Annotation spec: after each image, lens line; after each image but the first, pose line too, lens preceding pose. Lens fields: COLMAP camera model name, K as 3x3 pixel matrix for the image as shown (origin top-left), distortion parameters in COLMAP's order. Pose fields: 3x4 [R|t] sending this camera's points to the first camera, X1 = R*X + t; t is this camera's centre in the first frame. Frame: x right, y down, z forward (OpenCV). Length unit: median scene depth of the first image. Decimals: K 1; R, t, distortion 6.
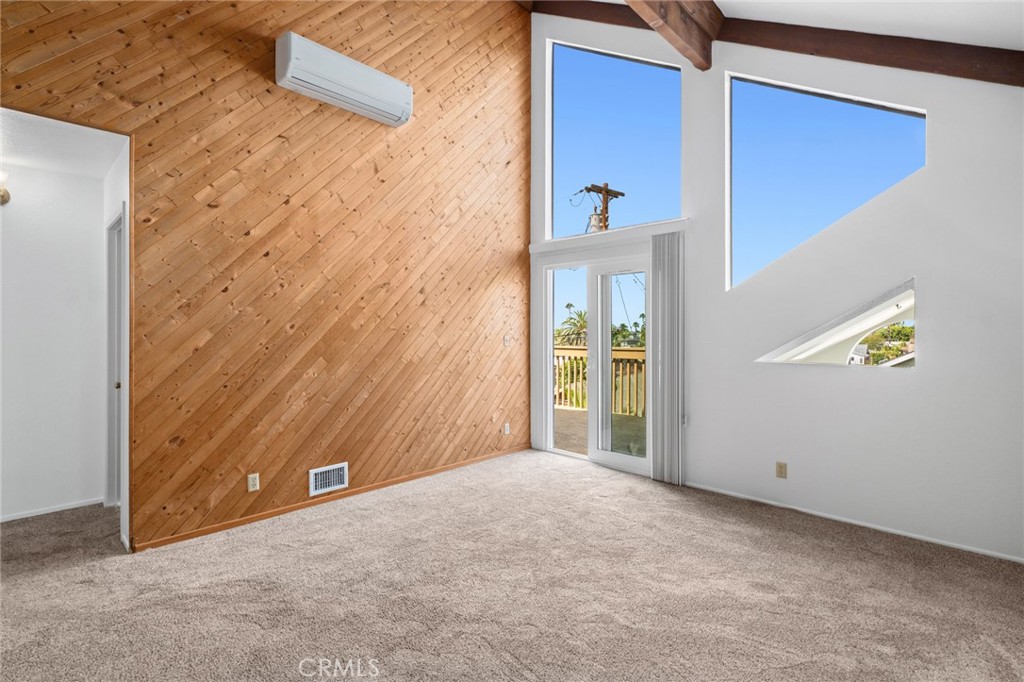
lens RADIAL K [[482.5, 0, 514.6], [0, 482.5, 338.0], [0, 0, 1]] dist [0.003525, 0.000609]
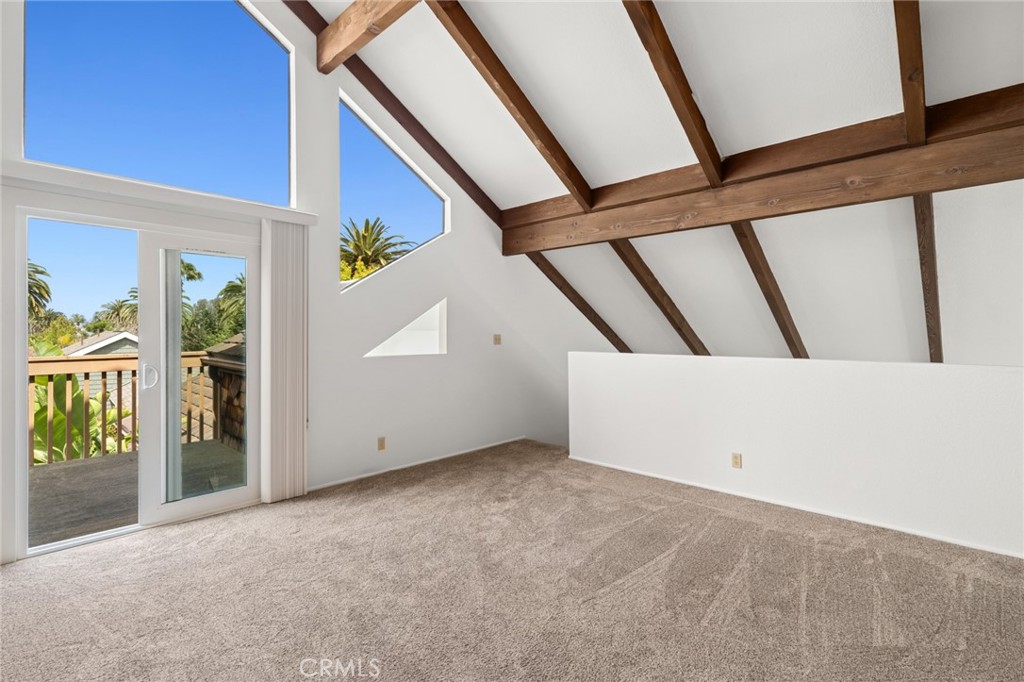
lens RADIAL K [[482.5, 0, 514.3], [0, 482.5, 333.1], [0, 0, 1]] dist [0.003525, 0.000609]
pose [[-0.027933, -0.000734, 0.999610, -0.703704], [0.015725, 0.999876, 0.001174, -0.004261], [-0.999486, 0.015752, -0.027918, 0.705753]]
